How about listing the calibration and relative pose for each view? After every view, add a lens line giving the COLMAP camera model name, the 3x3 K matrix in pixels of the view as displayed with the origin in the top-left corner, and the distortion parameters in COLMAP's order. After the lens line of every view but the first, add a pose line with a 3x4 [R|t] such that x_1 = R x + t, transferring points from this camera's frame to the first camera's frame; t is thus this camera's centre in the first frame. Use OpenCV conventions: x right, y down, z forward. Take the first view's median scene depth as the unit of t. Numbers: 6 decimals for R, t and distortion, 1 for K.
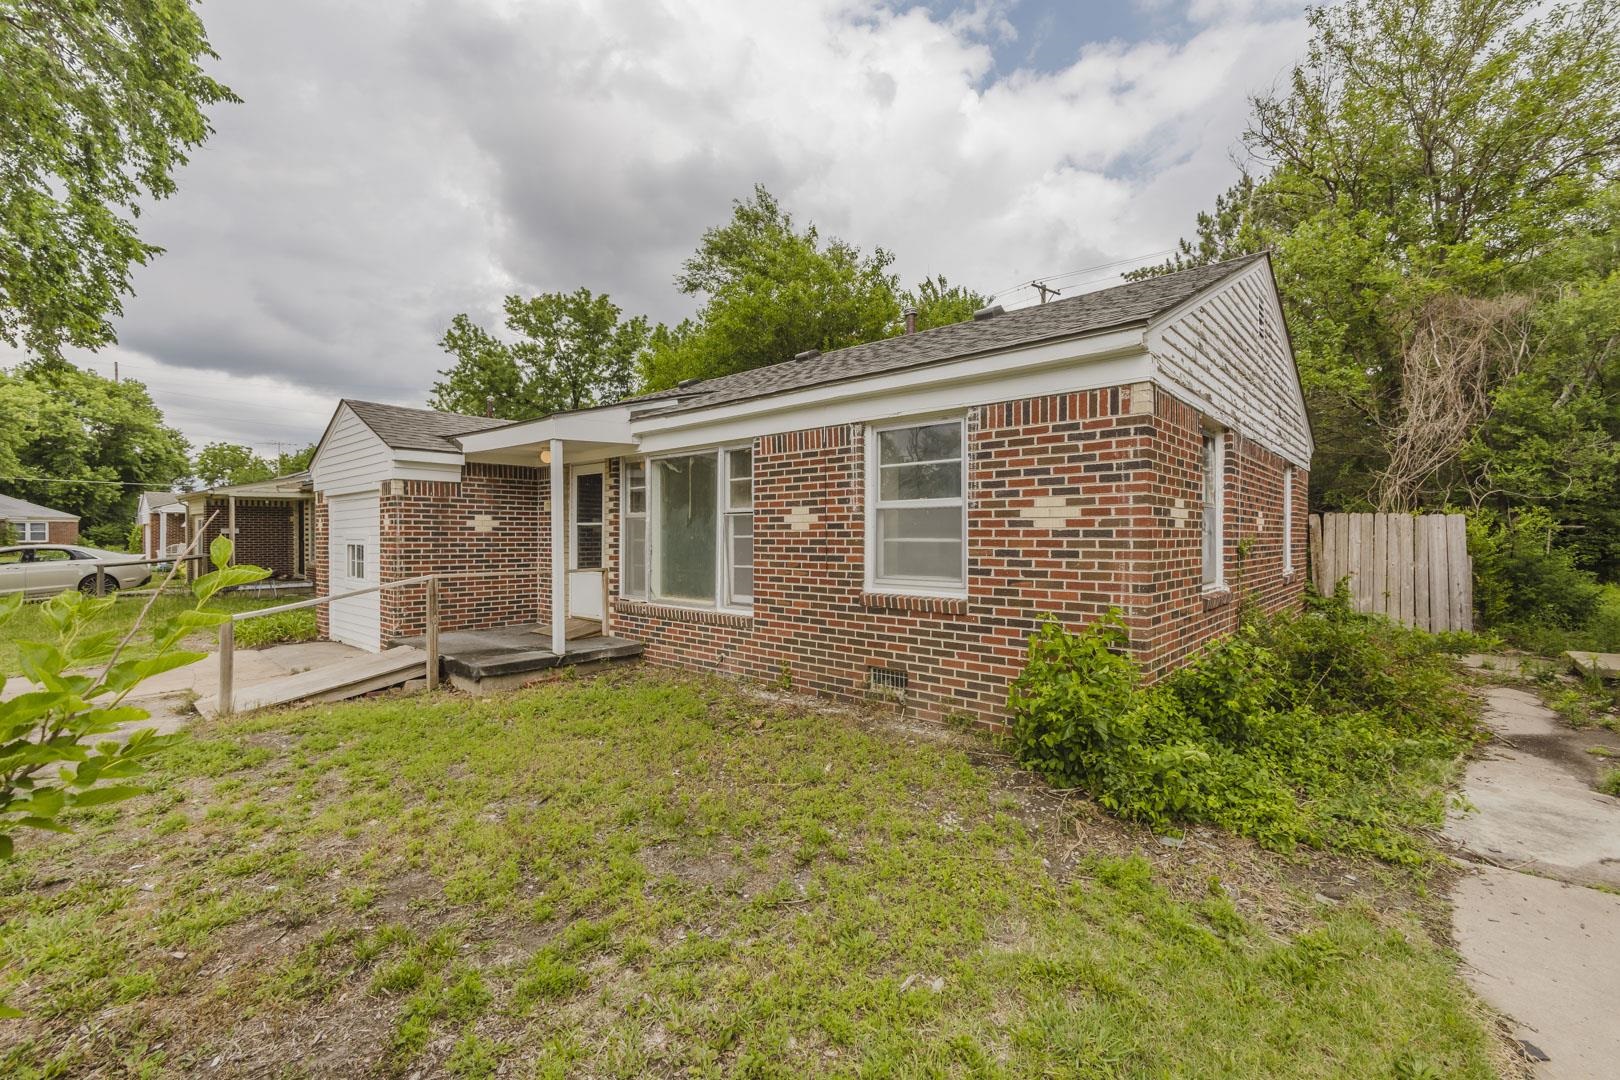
lens RADIAL K [[689.0, 0, 805.3], [0, 689.0, 538.3], [0, 0, 1]] dist [-0.007426, 0.000679]
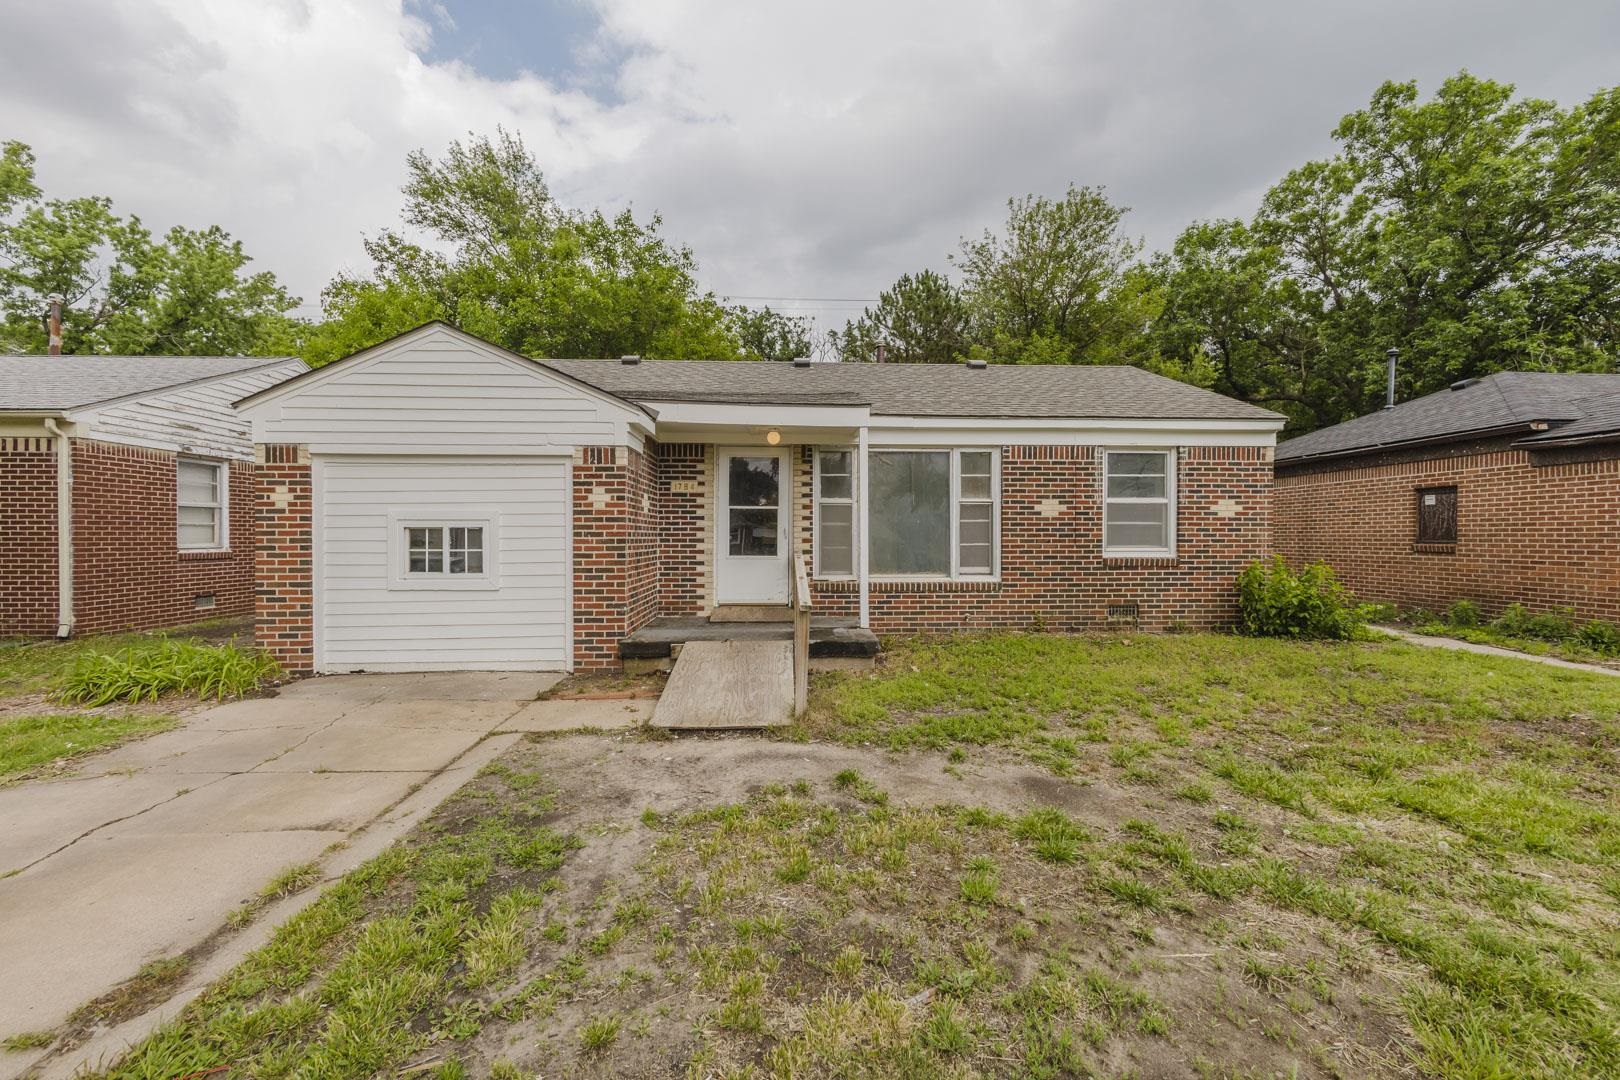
lens RADIAL K [[689.0, 0, 810.1], [0, 689.0, 536.7], [0, 0, 1]] dist [-0.007426, 0.000679]
pose [[0.714173, -0.001248, 0.699968, -1.417910], [0.001443, 0.999999, 0.000311, 0.031187], [-0.699967, 0.000788, 0.714174, 0.359461]]
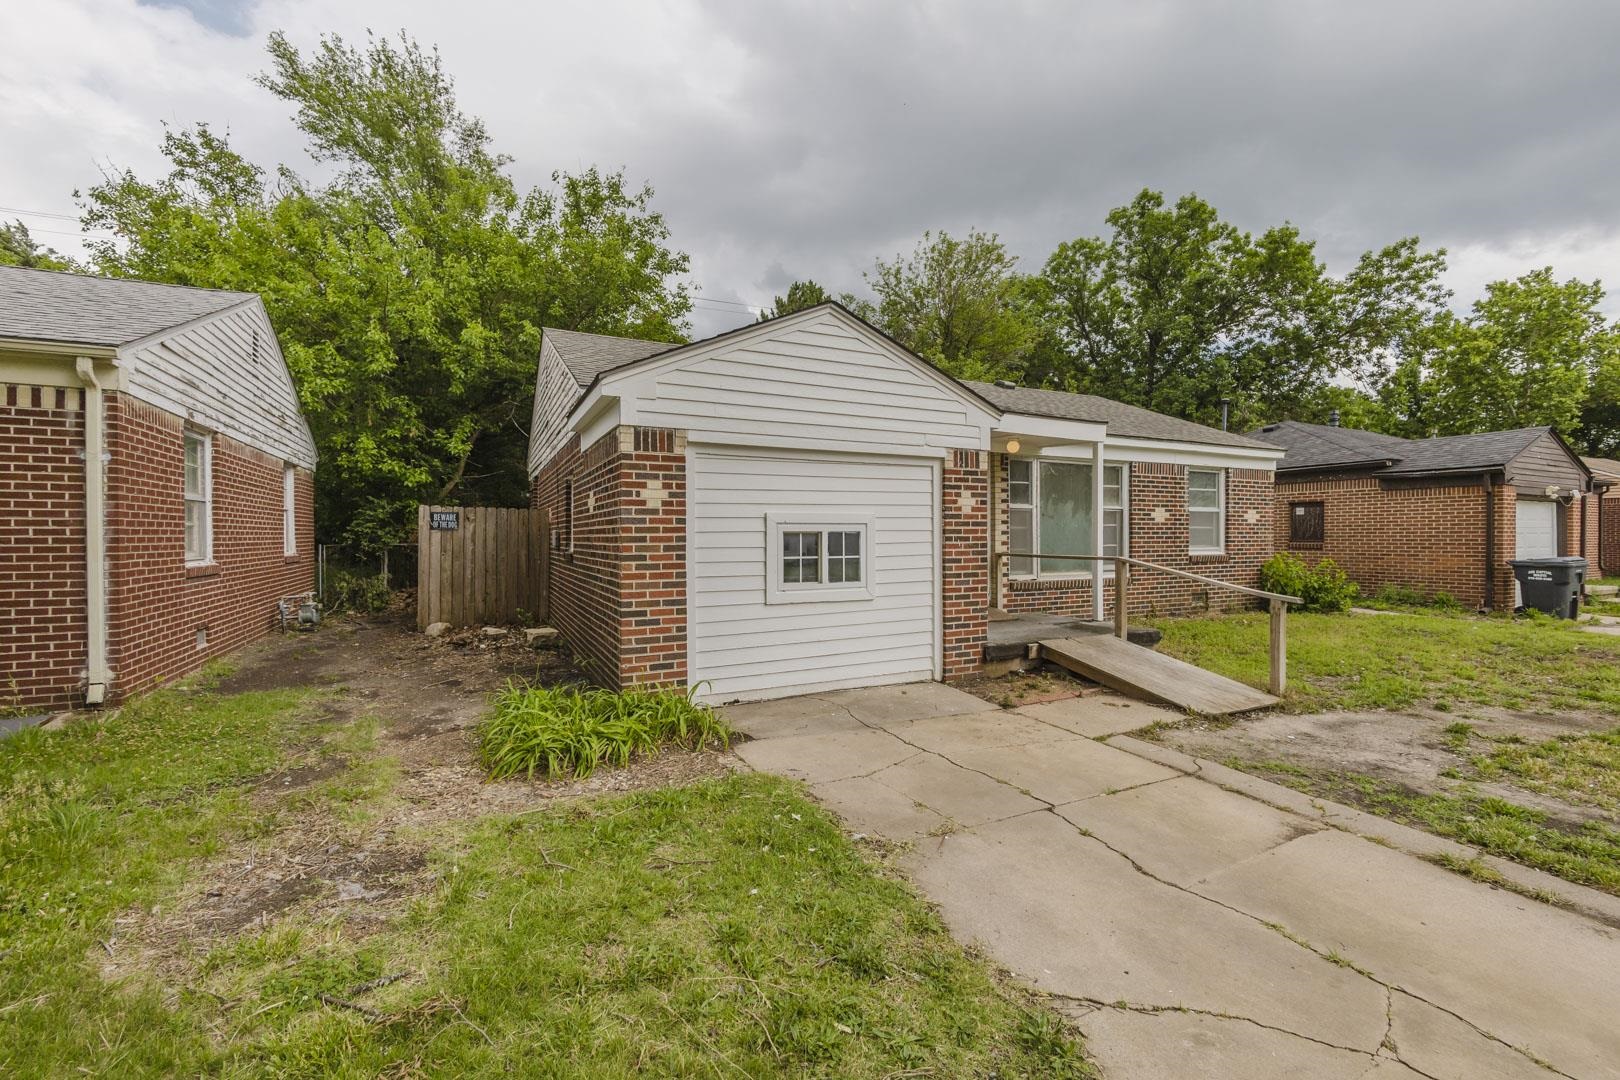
lens RADIAL K [[689.0, 0, 806.8], [0, 689.0, 537.9], [0, 0, 1]] dist [-0.007426, 0.000679]
pose [[0.372078, -0.004317, 0.928191, -2.015760], [0.004373, 0.999986, 0.002898, 0.021149], [-0.928191, 0.002981, 0.372092, 1.246016]]
